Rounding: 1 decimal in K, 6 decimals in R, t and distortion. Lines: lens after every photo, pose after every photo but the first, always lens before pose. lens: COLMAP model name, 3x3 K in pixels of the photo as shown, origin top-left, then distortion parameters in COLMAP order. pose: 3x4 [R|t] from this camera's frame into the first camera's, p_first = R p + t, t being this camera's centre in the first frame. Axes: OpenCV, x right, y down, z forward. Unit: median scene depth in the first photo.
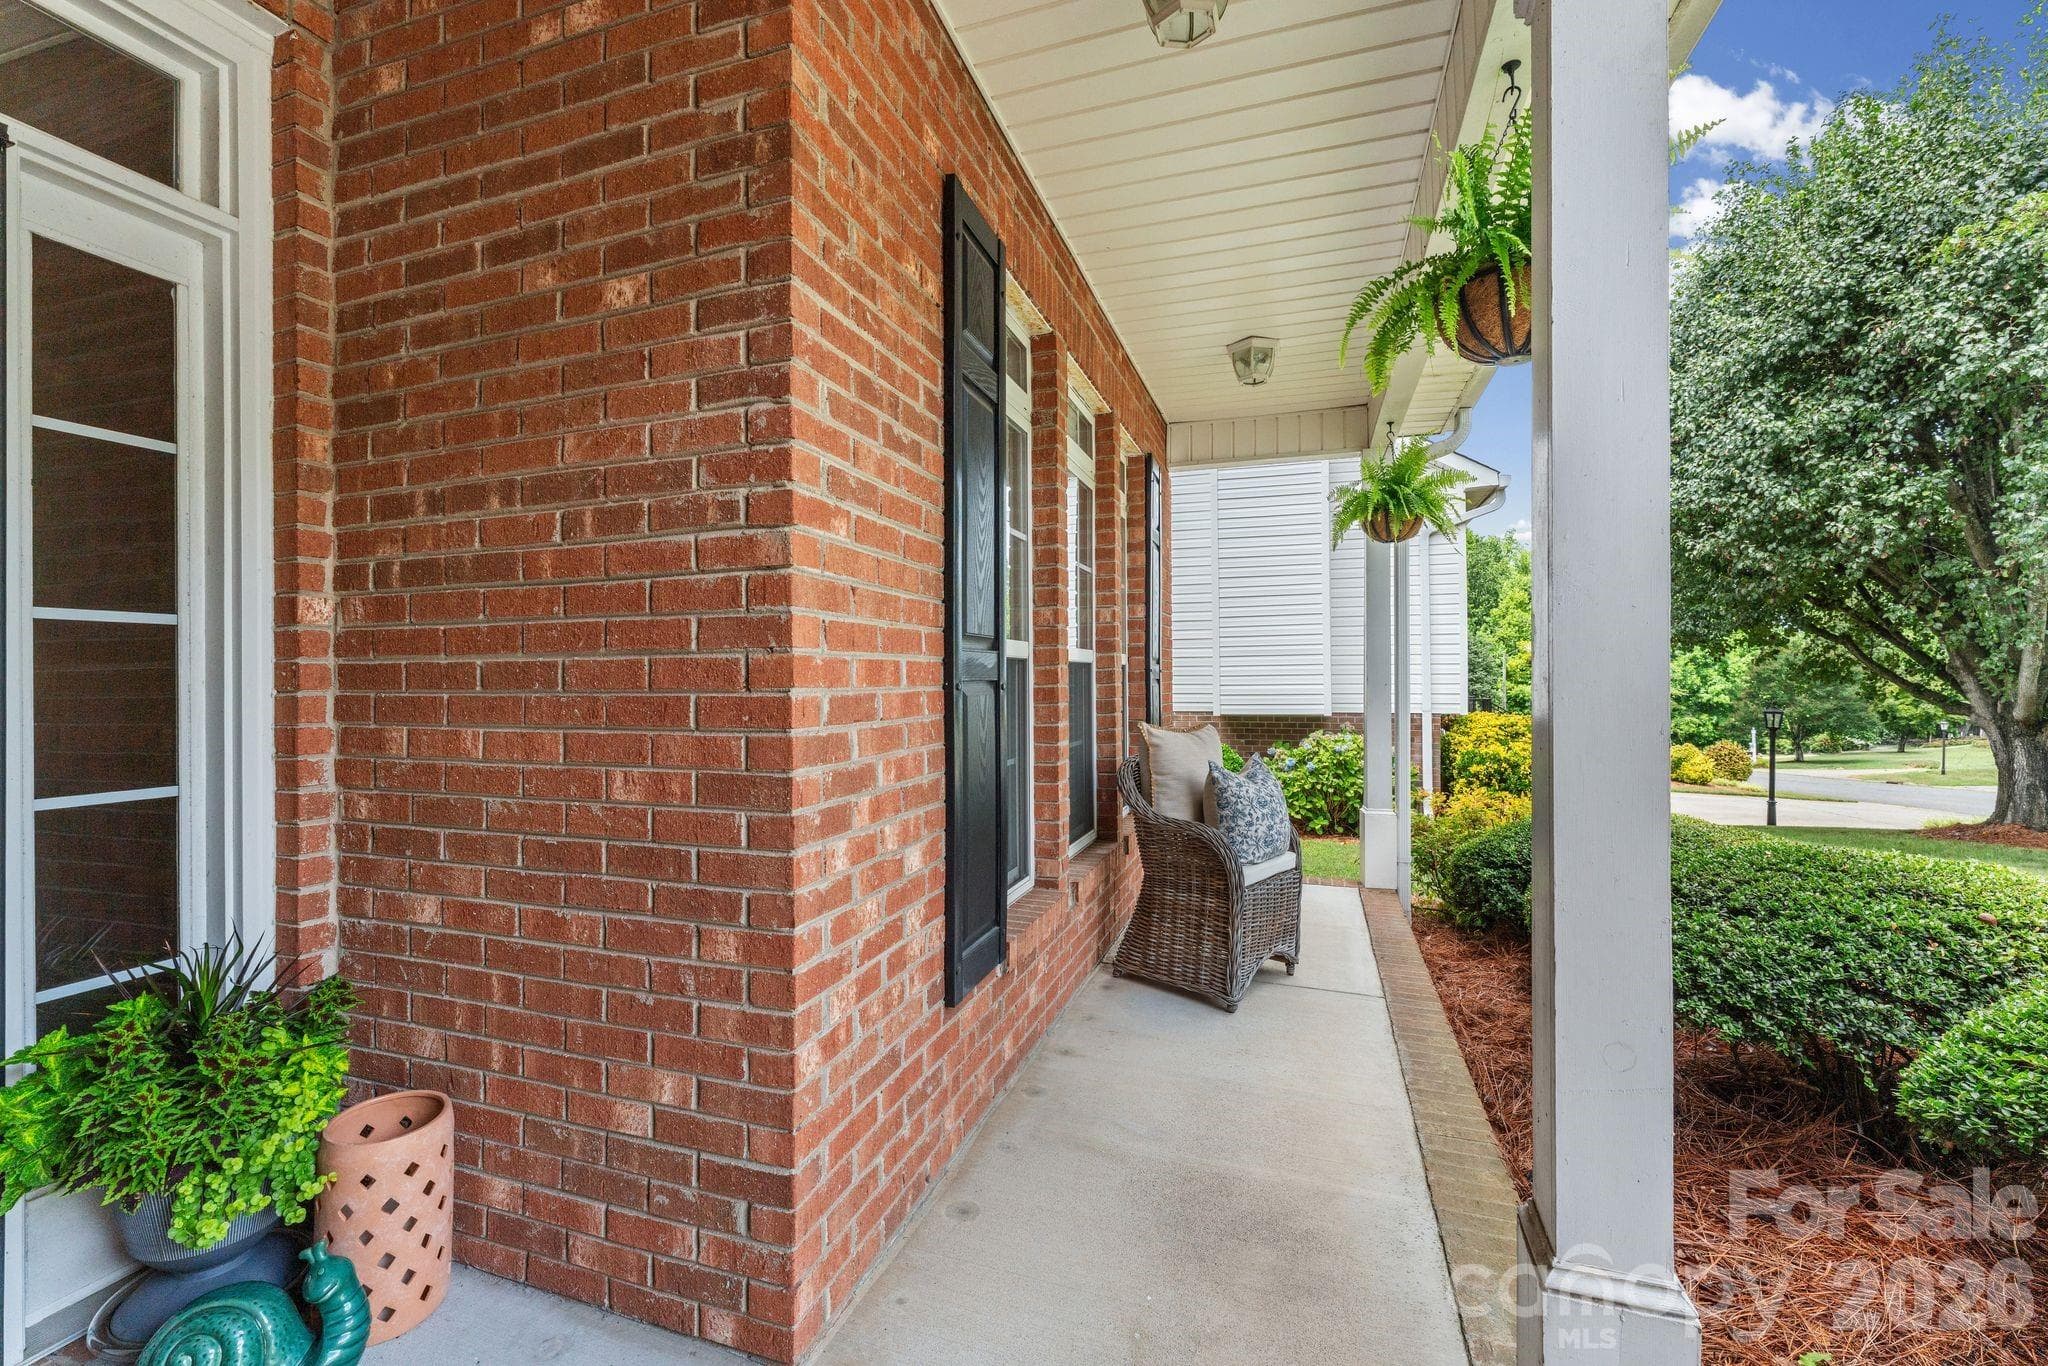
lens RADIAL K [[838.2, 0, 1027.3], [0, 838.2, 672.2], [0, 0, 1]] dist [-0.001124, -0.000044]
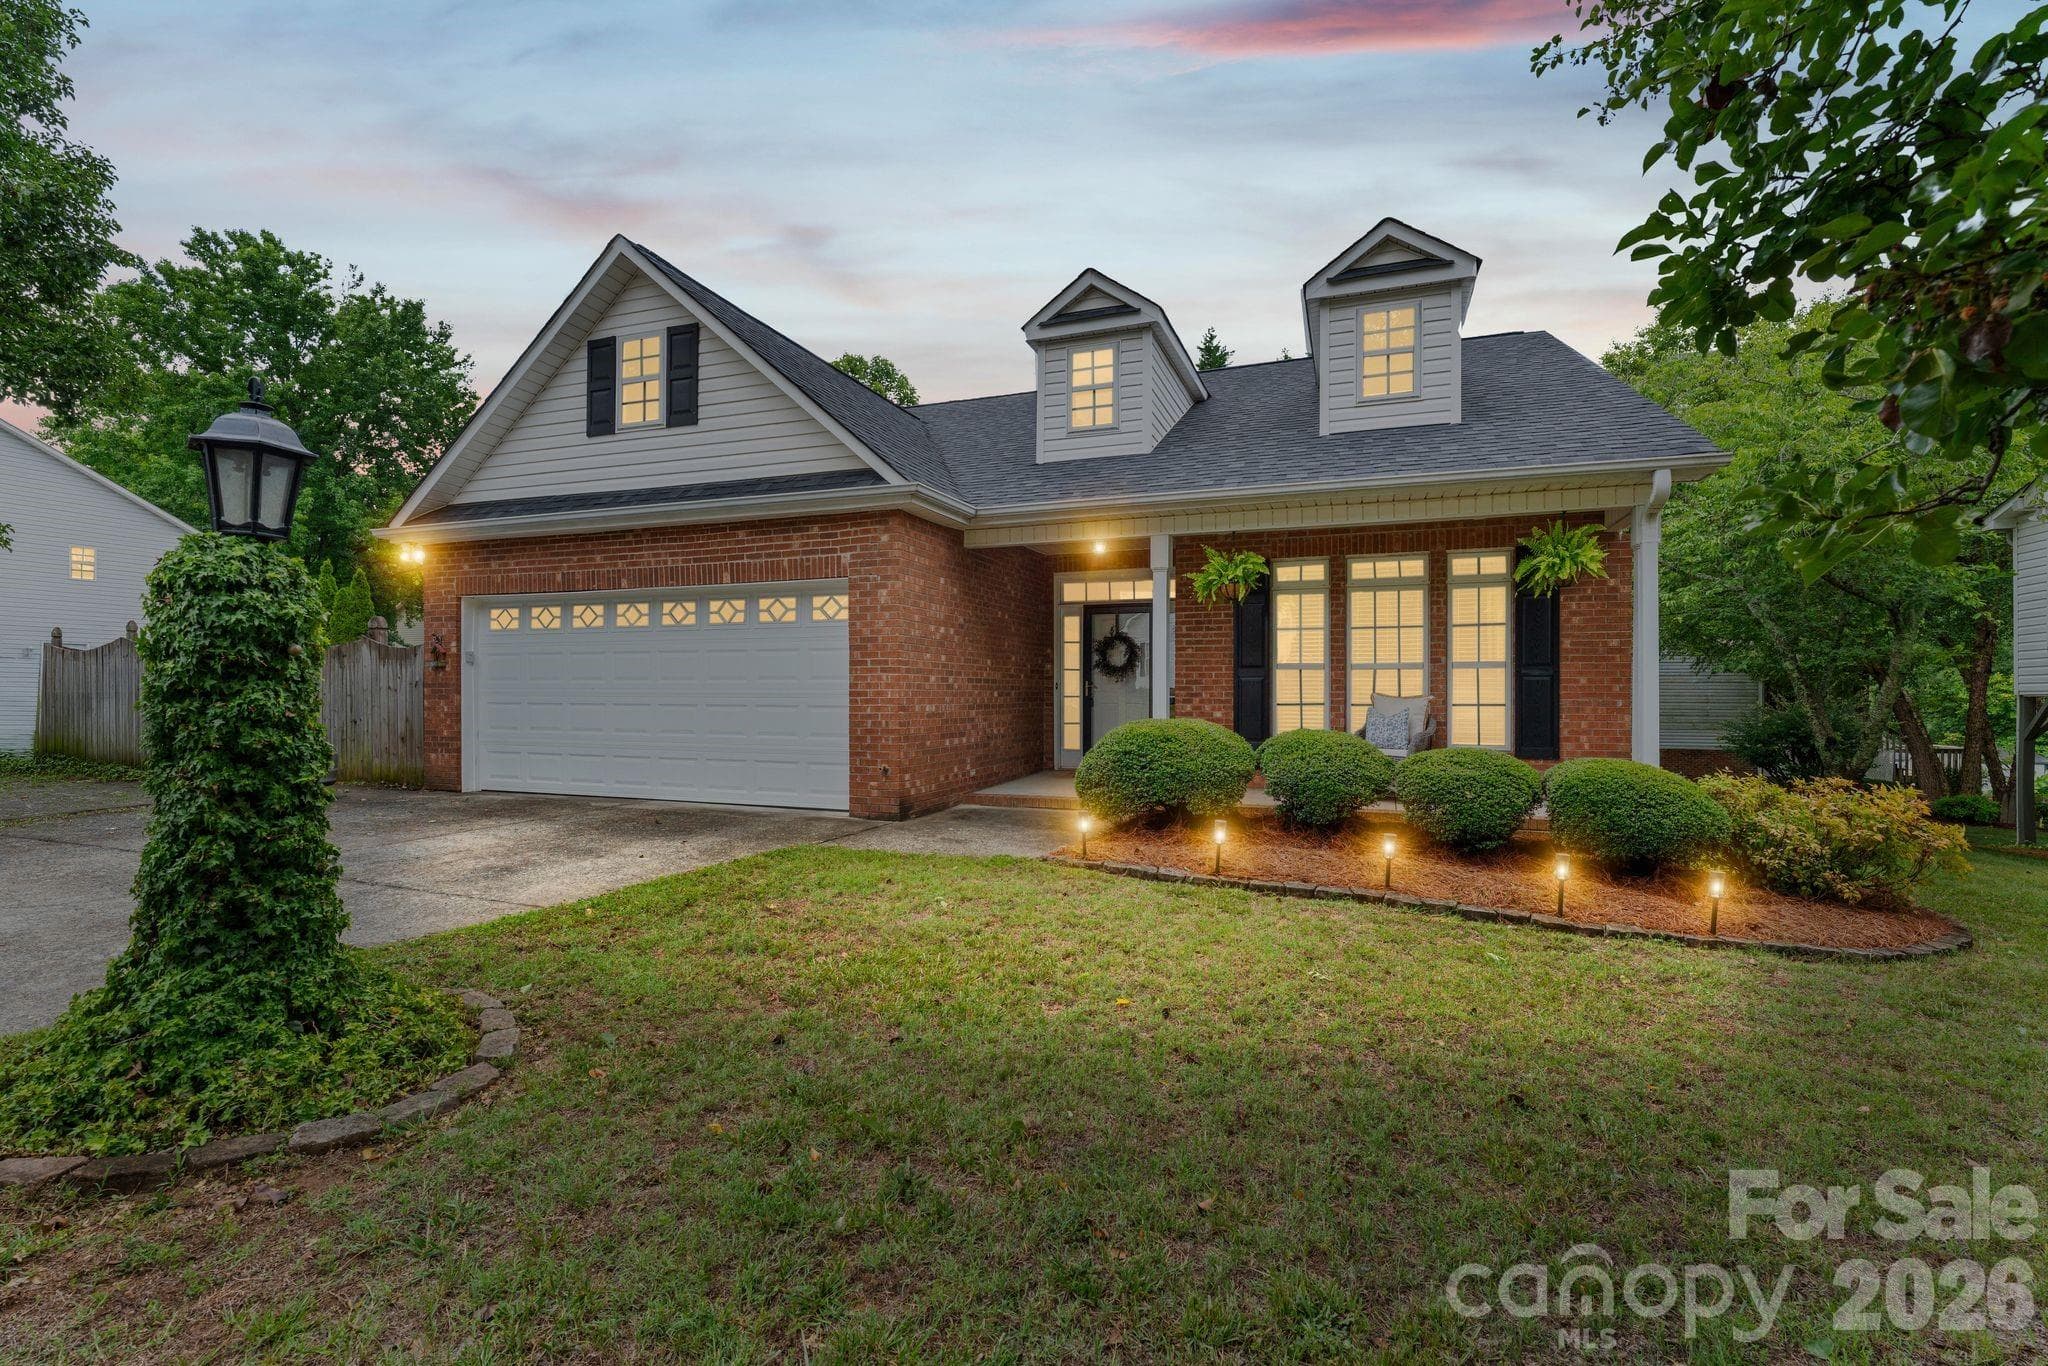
lens RADIAL K [[895.8, 0, 1021.9], [0, 895.8, 676.6], [0, 0, 1]] dist [-0.001413, -0.000419]
pose [[-0.044019, -0.014860, -0.998920, 5.736783], [0.006014, 0.999867, -0.015139, 0.090411], [0.999013, -0.006673, -0.043924, 0.126019]]
